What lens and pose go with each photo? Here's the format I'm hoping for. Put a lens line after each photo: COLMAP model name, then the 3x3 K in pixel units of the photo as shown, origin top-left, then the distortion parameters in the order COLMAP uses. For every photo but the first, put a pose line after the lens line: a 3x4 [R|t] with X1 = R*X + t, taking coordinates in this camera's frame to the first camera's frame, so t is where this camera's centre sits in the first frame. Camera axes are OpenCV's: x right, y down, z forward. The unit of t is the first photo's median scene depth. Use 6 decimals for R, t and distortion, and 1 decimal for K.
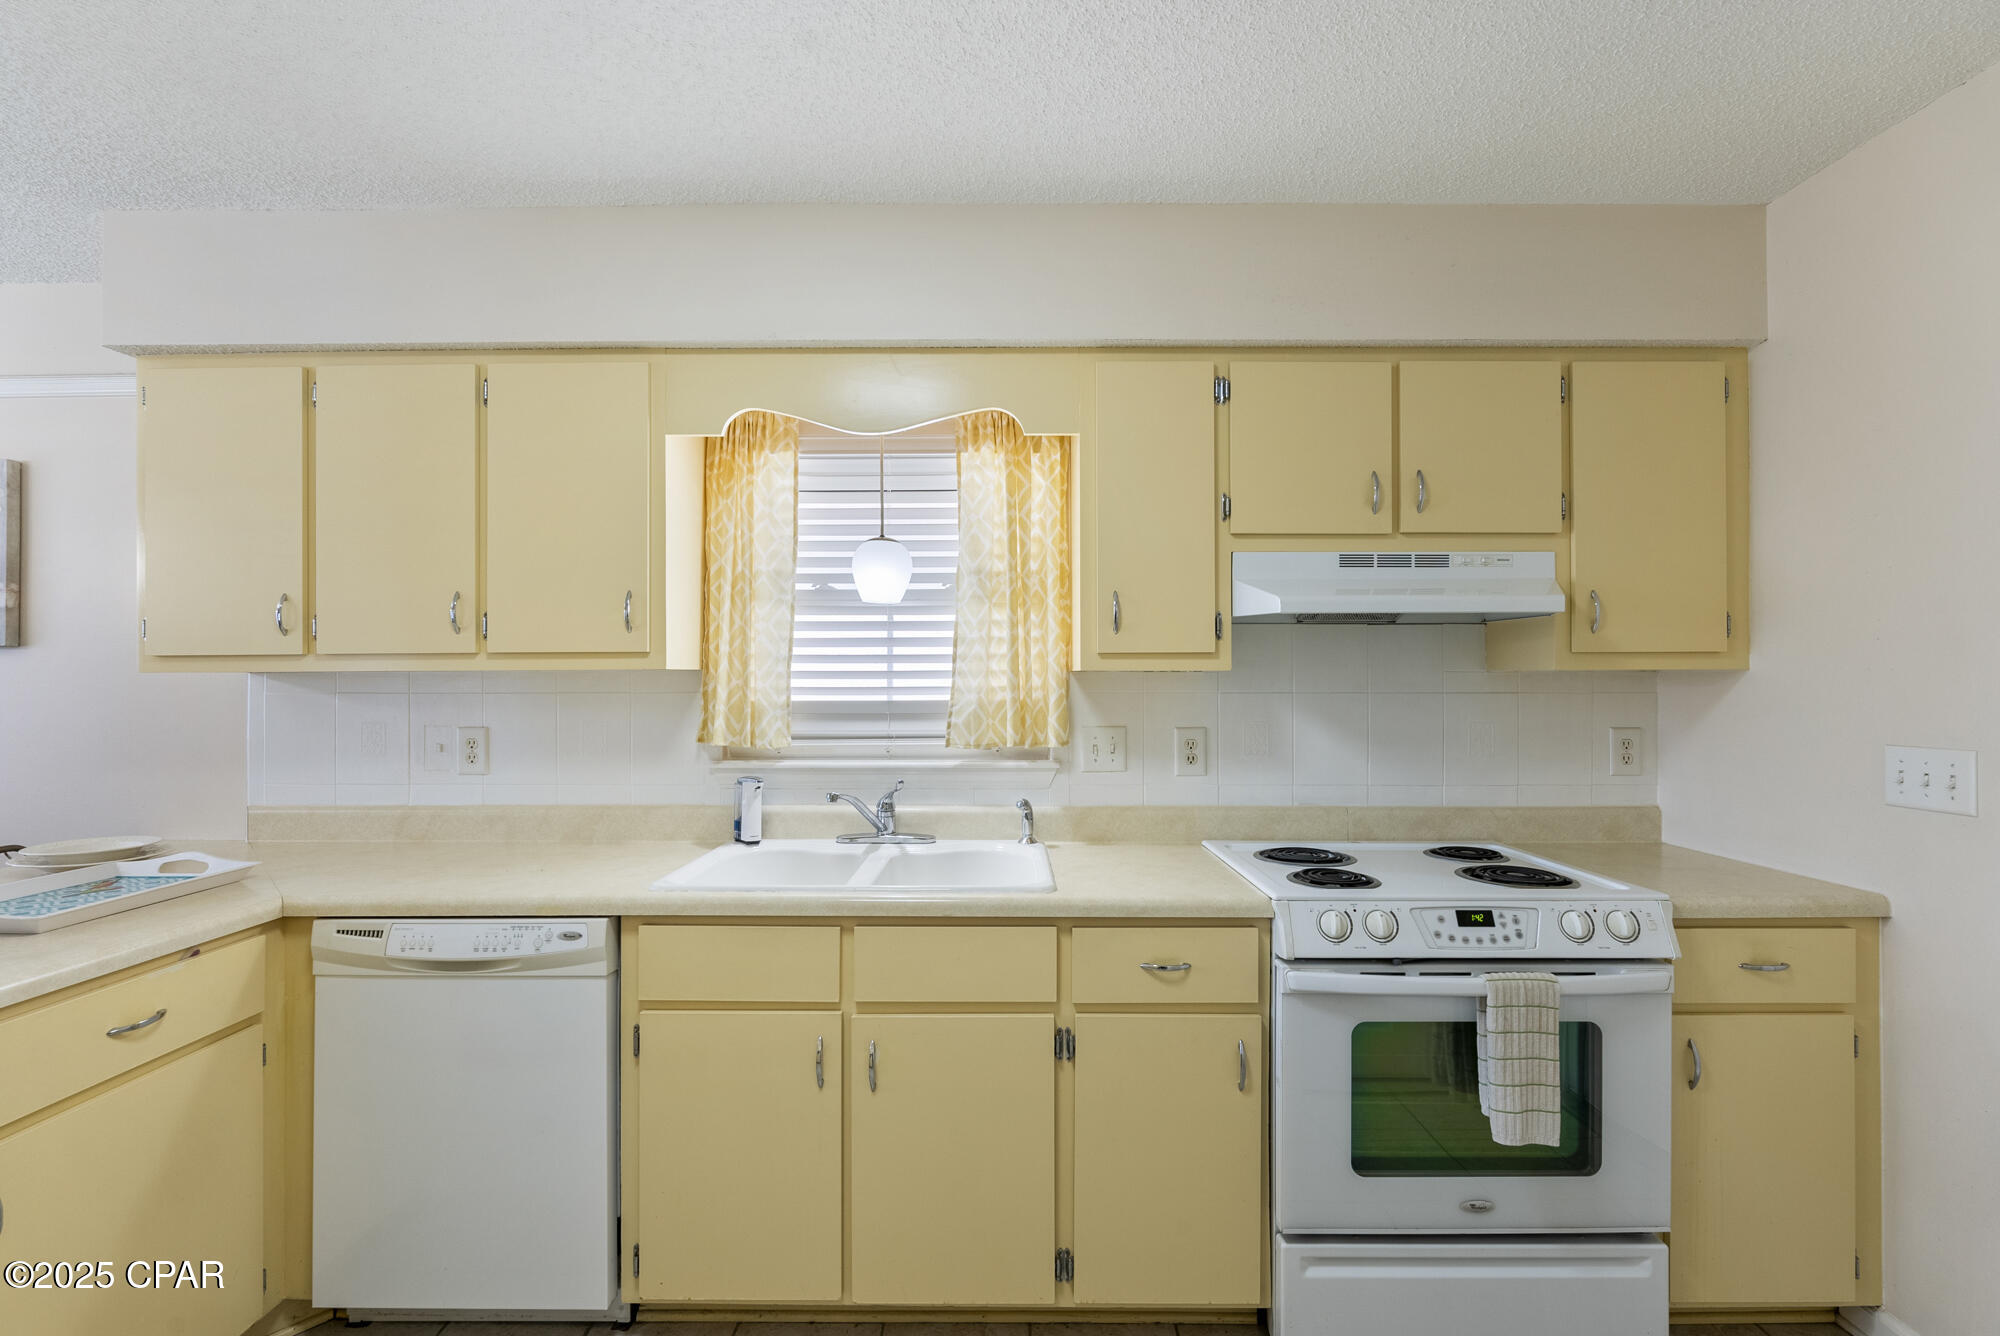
lens RADIAL K [[880.9, 0, 999.3], [0, 880.9, 668.9], [0, 0, 1]] dist [-0.010518, 0.001860]
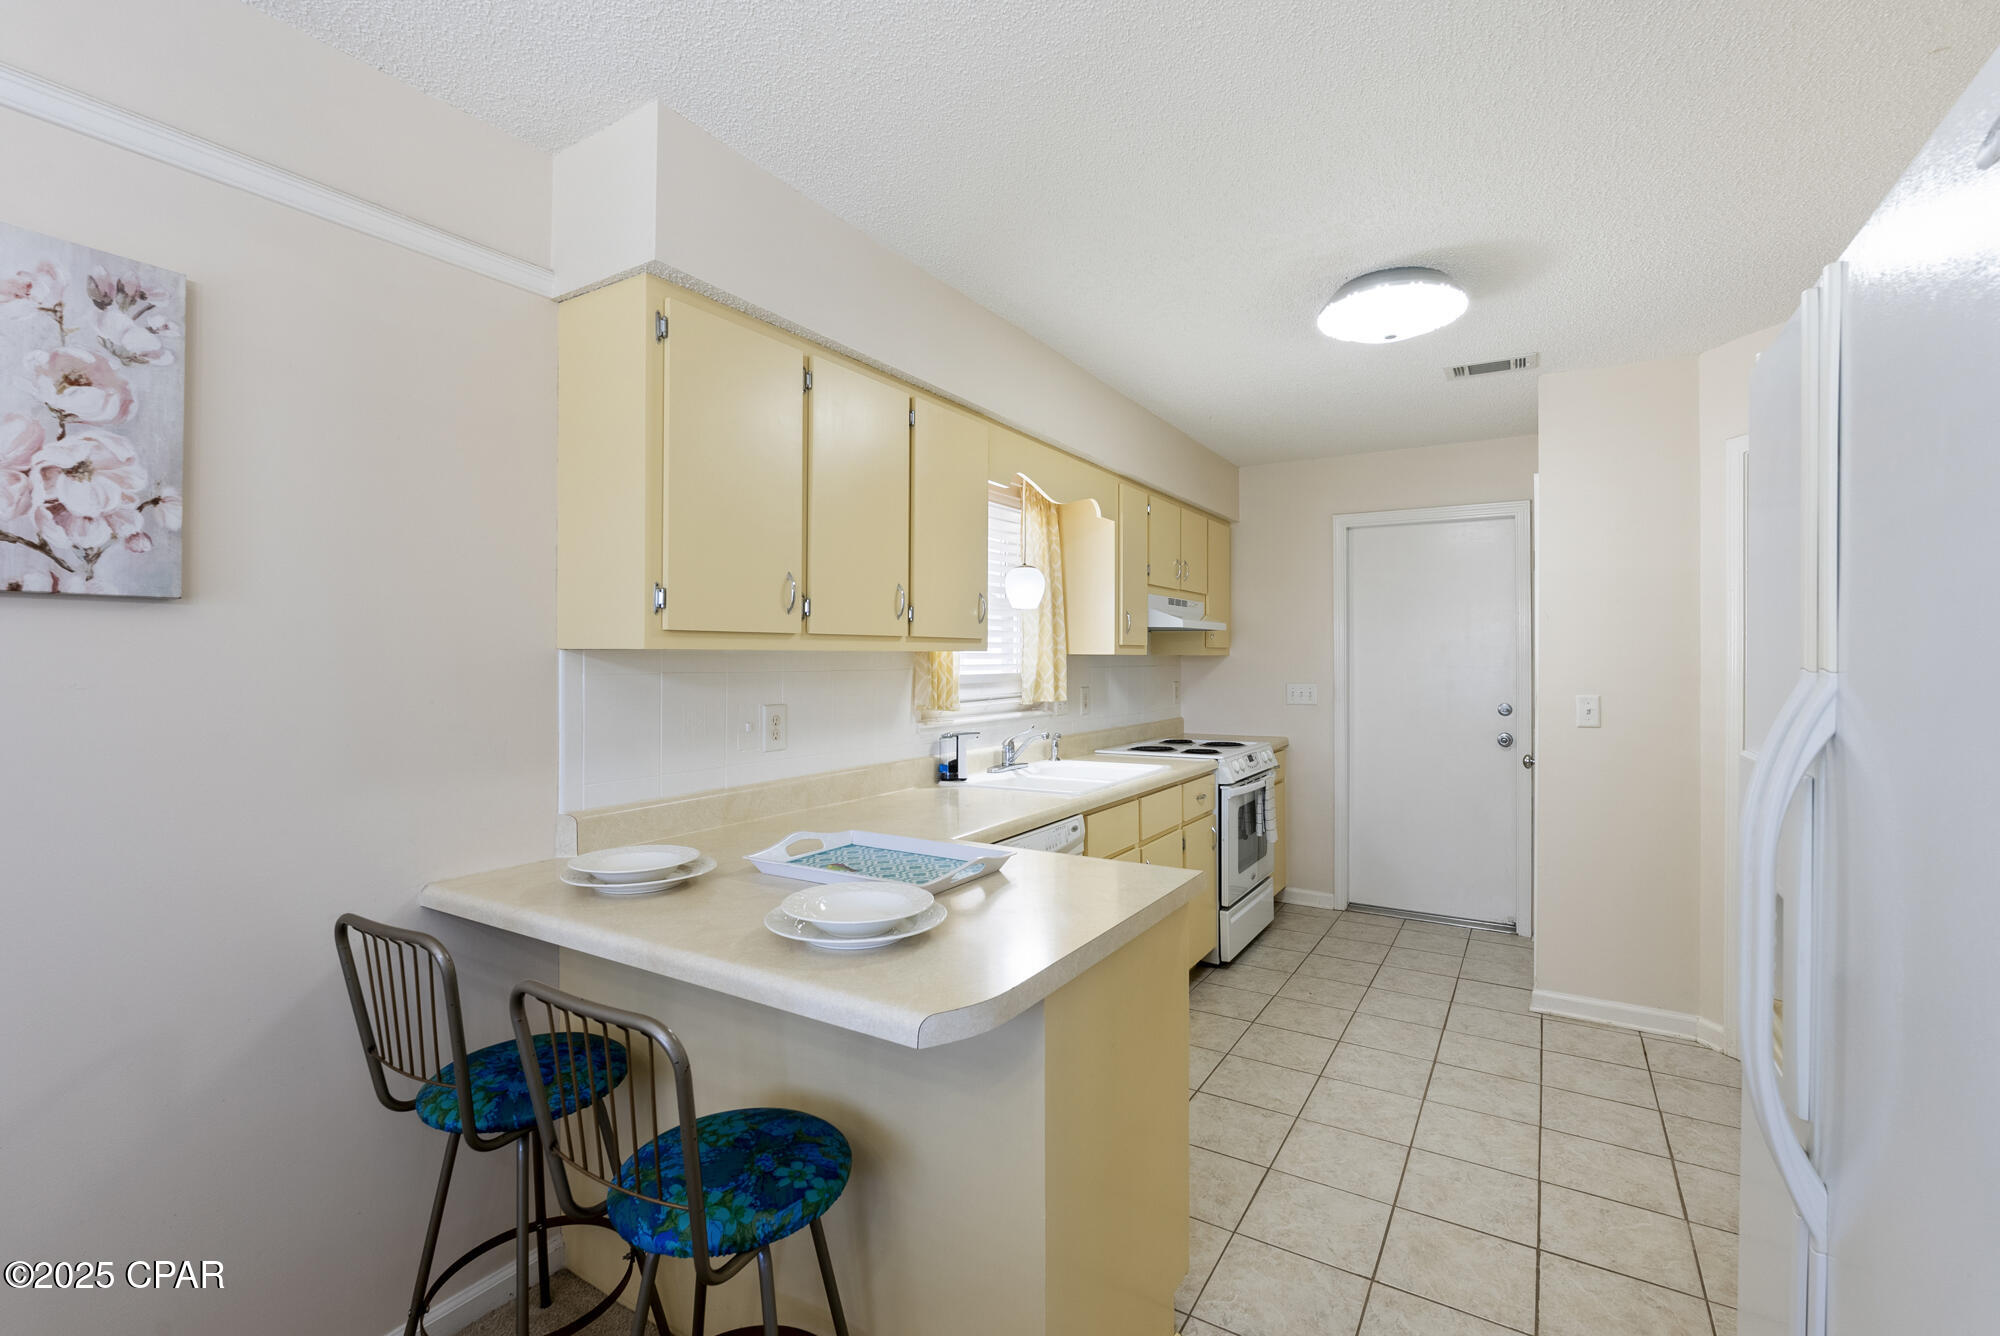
lens RADIAL K [[880.9, 0, 1006.4], [0, 880.9, 651.3], [0, 0, 1]] dist [-0.010518, 0.001860]
pose [[0.519300, 0.008559, 0.854549, -1.486282], [-0.010468, 0.999939, -0.003654, 0.004690], [-0.854528, -0.007048, 0.519358, 0.250273]]
